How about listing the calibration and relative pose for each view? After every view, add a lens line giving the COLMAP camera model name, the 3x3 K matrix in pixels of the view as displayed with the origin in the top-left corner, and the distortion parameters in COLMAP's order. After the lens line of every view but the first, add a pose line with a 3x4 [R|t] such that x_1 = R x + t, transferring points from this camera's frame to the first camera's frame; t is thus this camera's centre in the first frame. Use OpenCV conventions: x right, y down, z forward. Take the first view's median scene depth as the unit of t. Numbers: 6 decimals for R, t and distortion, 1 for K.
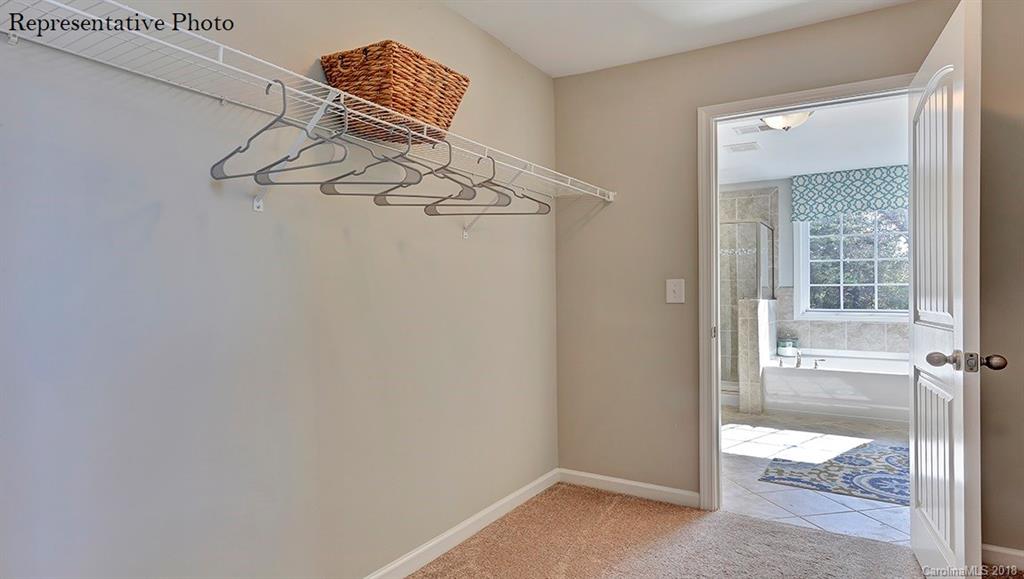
lens RADIAL K [[589.0, 0, 505.8], [0, 589.0, 296.9], [0, 0, 1]] dist [-0.004997, 0.008409]
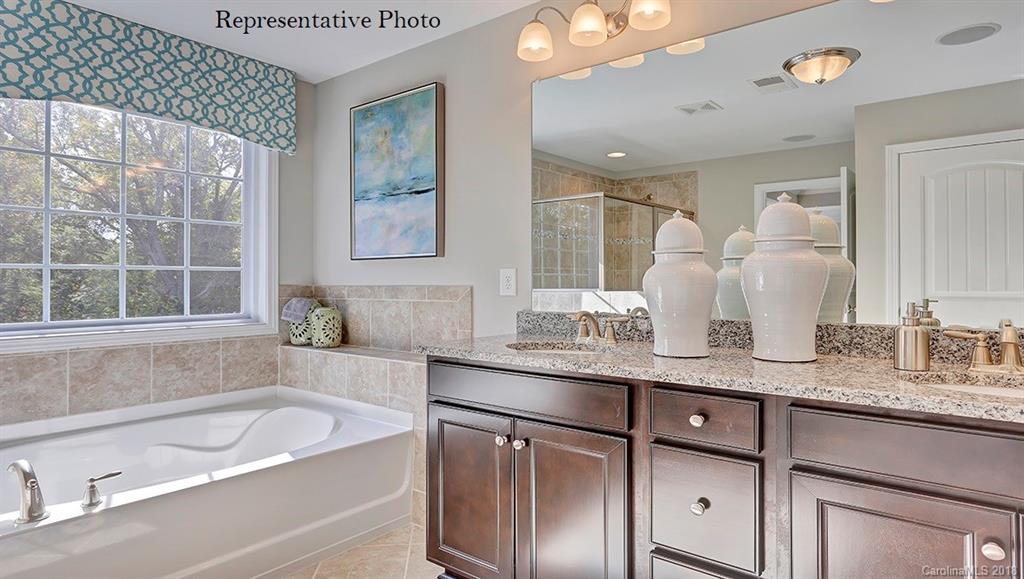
lens RADIAL K [[589.0, 0, 513.4], [0, 589.0, 258.5], [0, 0, 1]] dist [-0.004997, 0.008409]
pose [[0.127645, 0.039958, 0.991015, 0.182619], [0.011336, 0.999064, -0.041743, -0.003479], [-0.991755, 0.016562, 0.127072, 0.604788]]
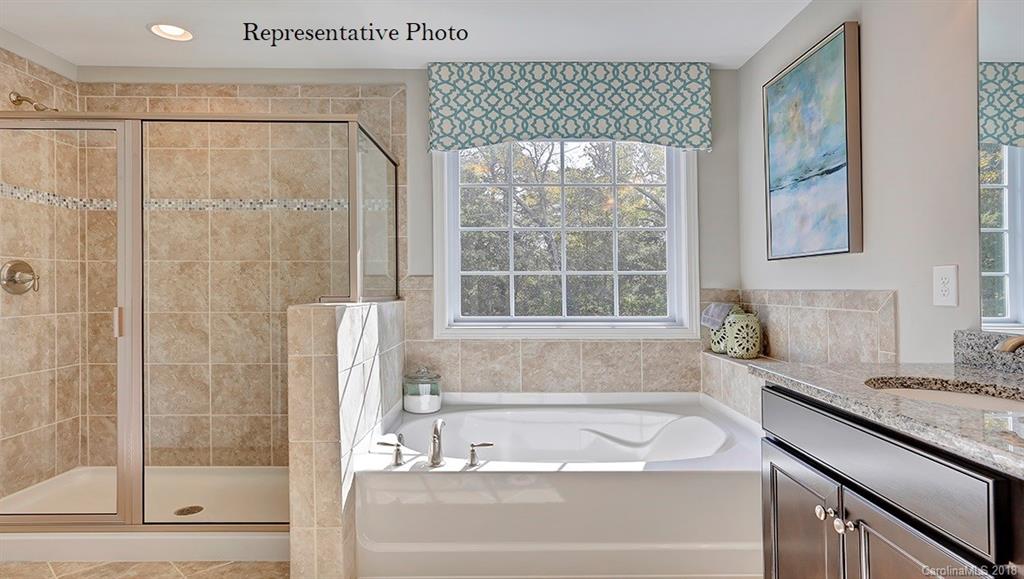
lens RADIAL K [[589.0, 0, 509.0], [0, 589.0, 274.7], [0, 0, 1]] dist [-0.004997, 0.008409]
pose [[0.849446, 0.010941, 0.527562, 0.275863], [0.005042, 0.999571, -0.028848, -0.002454], [-0.527651, 0.027165, 0.849027, 0.530840]]
